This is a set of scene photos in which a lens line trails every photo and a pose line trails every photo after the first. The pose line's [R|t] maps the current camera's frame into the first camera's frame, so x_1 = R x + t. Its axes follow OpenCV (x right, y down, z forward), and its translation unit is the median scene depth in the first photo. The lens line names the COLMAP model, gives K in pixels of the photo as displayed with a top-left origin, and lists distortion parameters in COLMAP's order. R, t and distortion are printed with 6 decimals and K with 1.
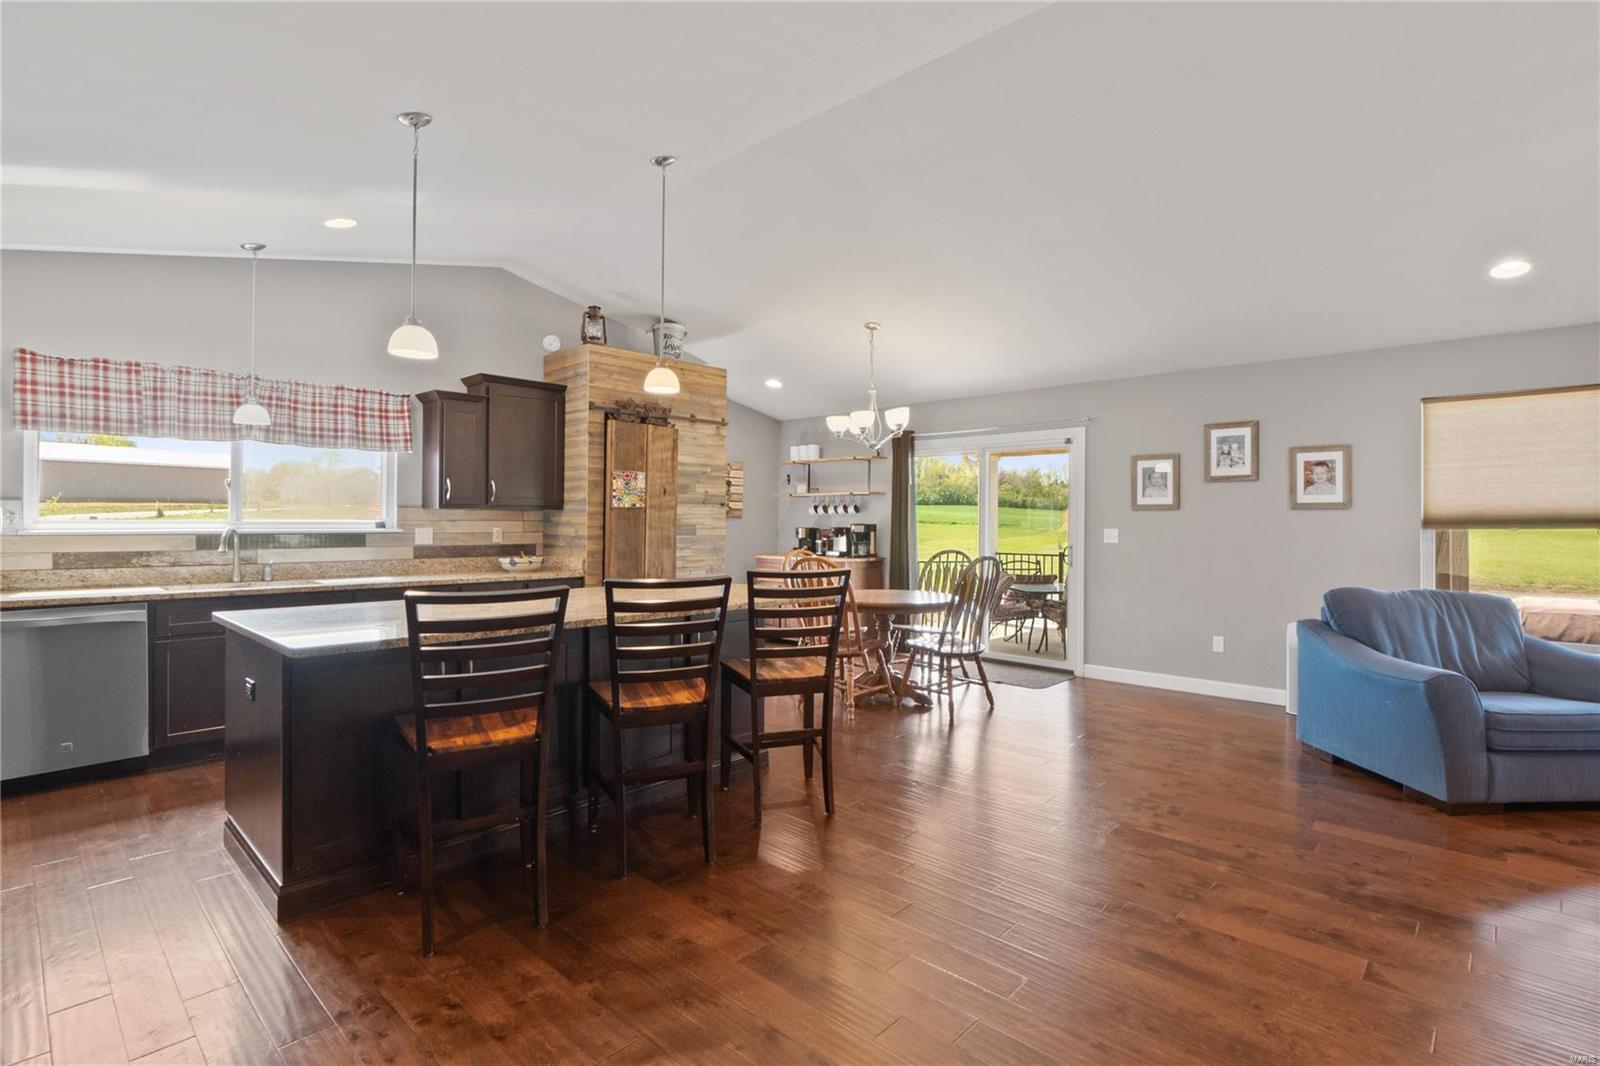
lens RADIAL K [[780.9, 0, 815.1], [0, 780.9, 515.2], [0, 0, 1]] dist [-0.008438, -0.001847]
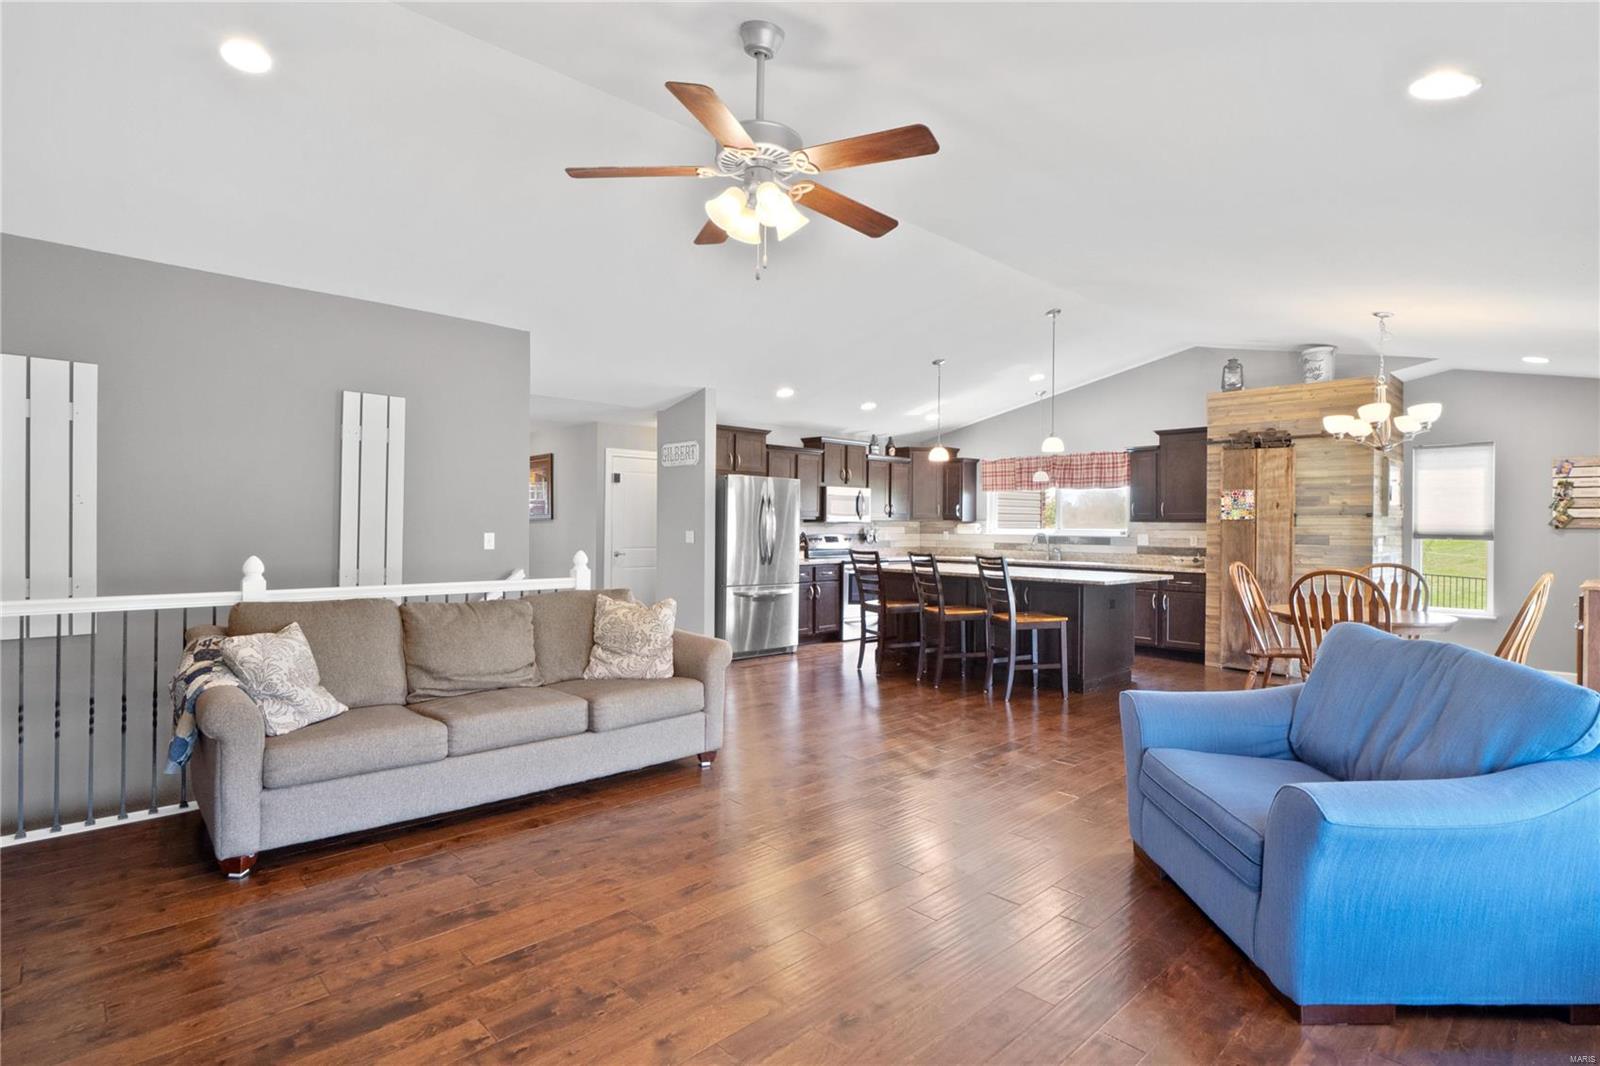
lens RADIAL K [[780.9, 0, 798.1], [0, 780.9, 522.4], [0, 0, 1]] dist [-0.008438, -0.001847]
pose [[-0.088738, -0.007819, -0.996024, 0.990833], [-0.000562, 0.999969, -0.007800, 0.003884], [0.996055, -0.000133, -0.088739, 0.403943]]
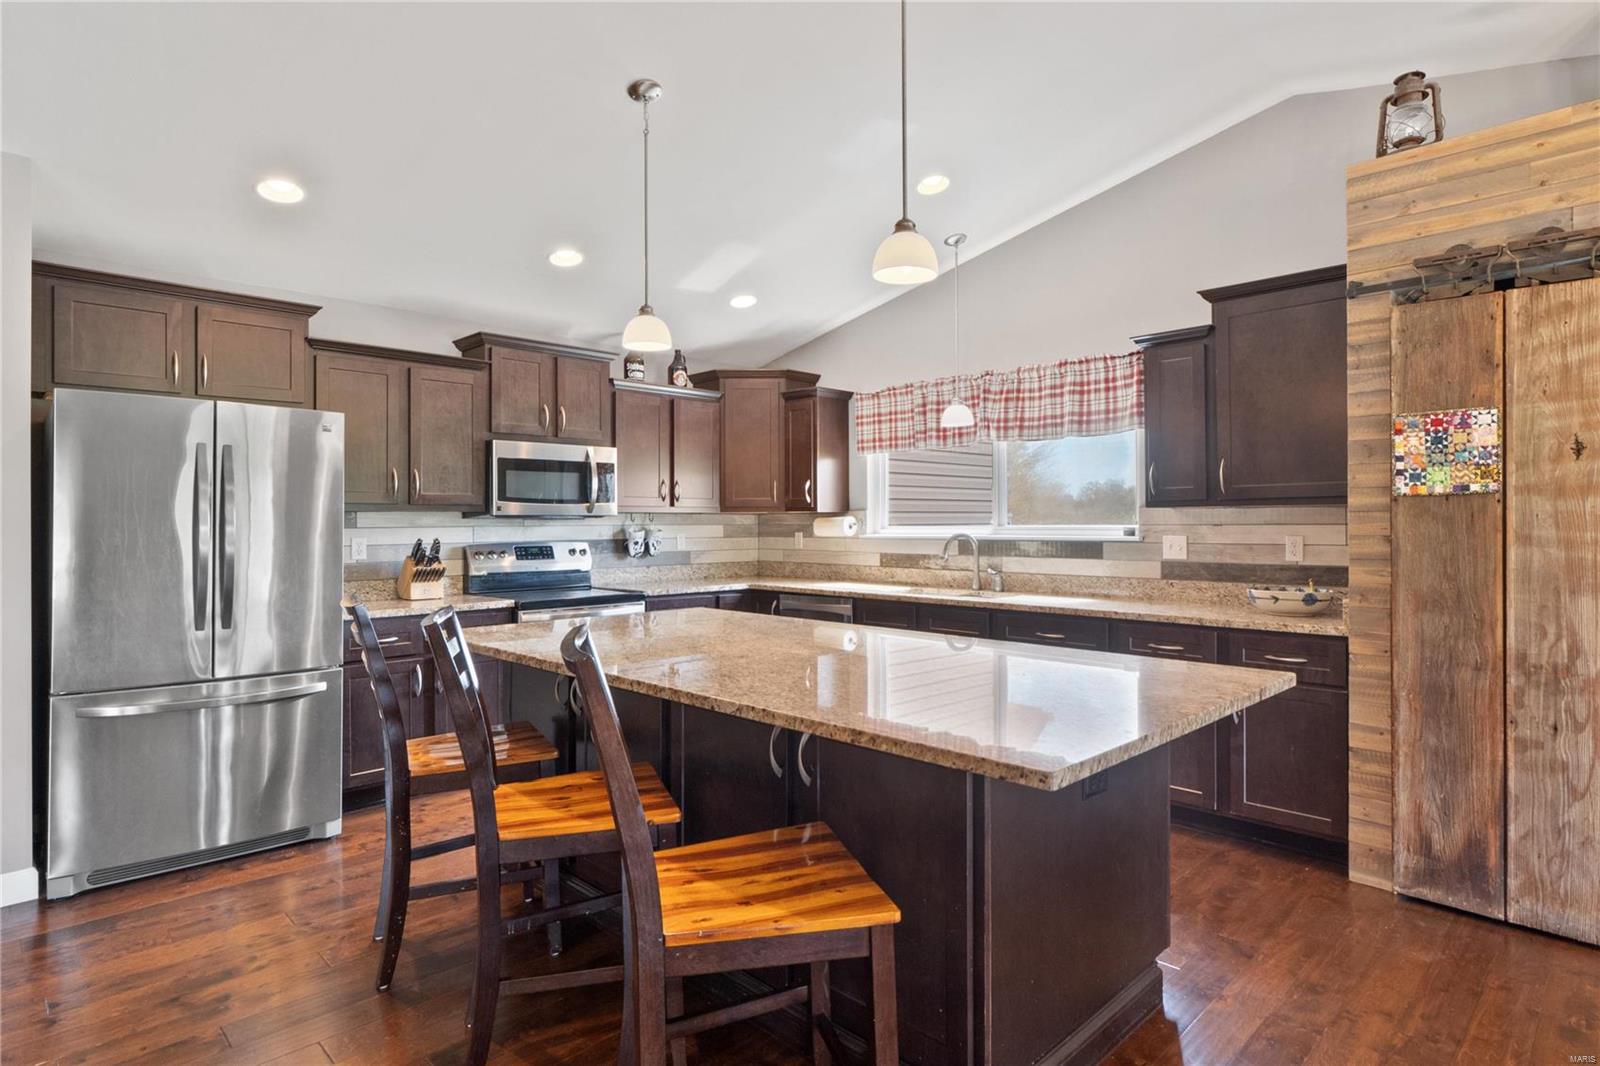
lens RADIAL K [[870.8, 0, 796.3], [0, 870.8, 518.3], [0, 0, 1]] dist [0.002637, 0.000428]
pose [[-0.060680, -0.009211, -0.998115, 0.262256], [0.012600, 0.999871, -0.009993, 0.003963], [0.998078, -0.013182, -0.060557, 0.634399]]
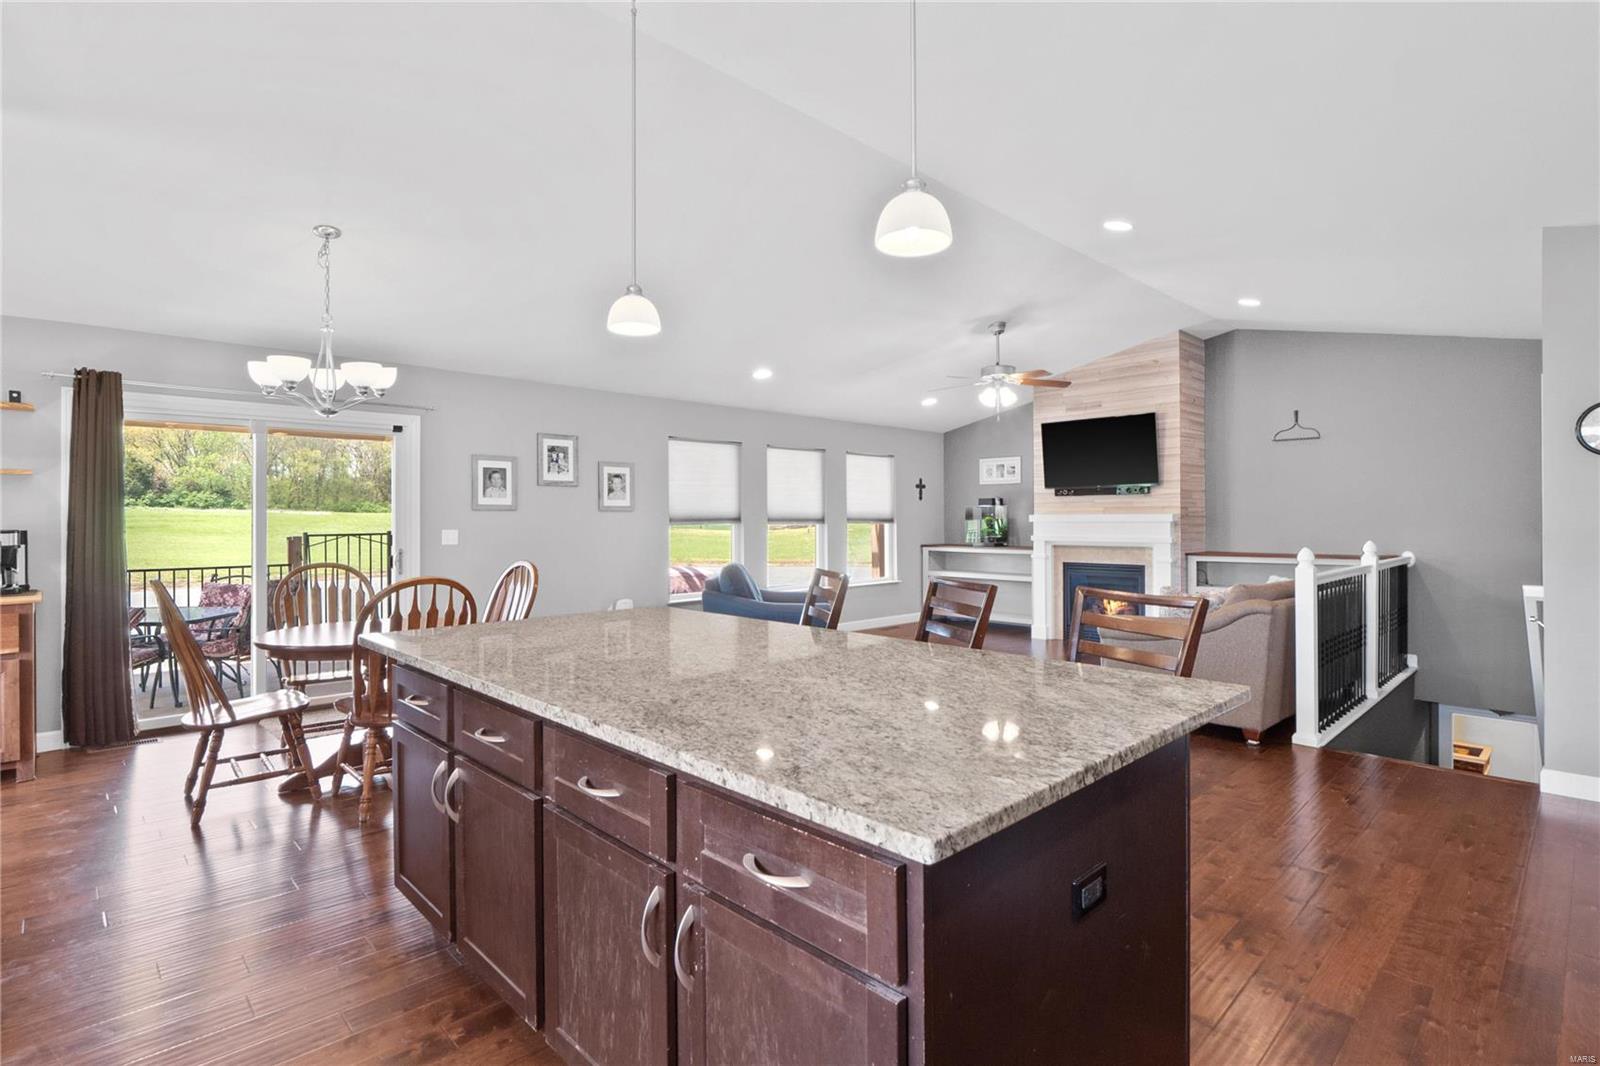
lens RADIAL K [[780.9, 0, 817.6], [0, 780.9, 511.2], [0, 0, 1]] dist [-0.008438, -0.001847]
pose [[0.054021, 0.009293, 0.998497, -0.546086], [-0.003755, 0.999952, -0.009103, 0.001961], [-0.998533, -0.003258, 0.054054, 0.527424]]
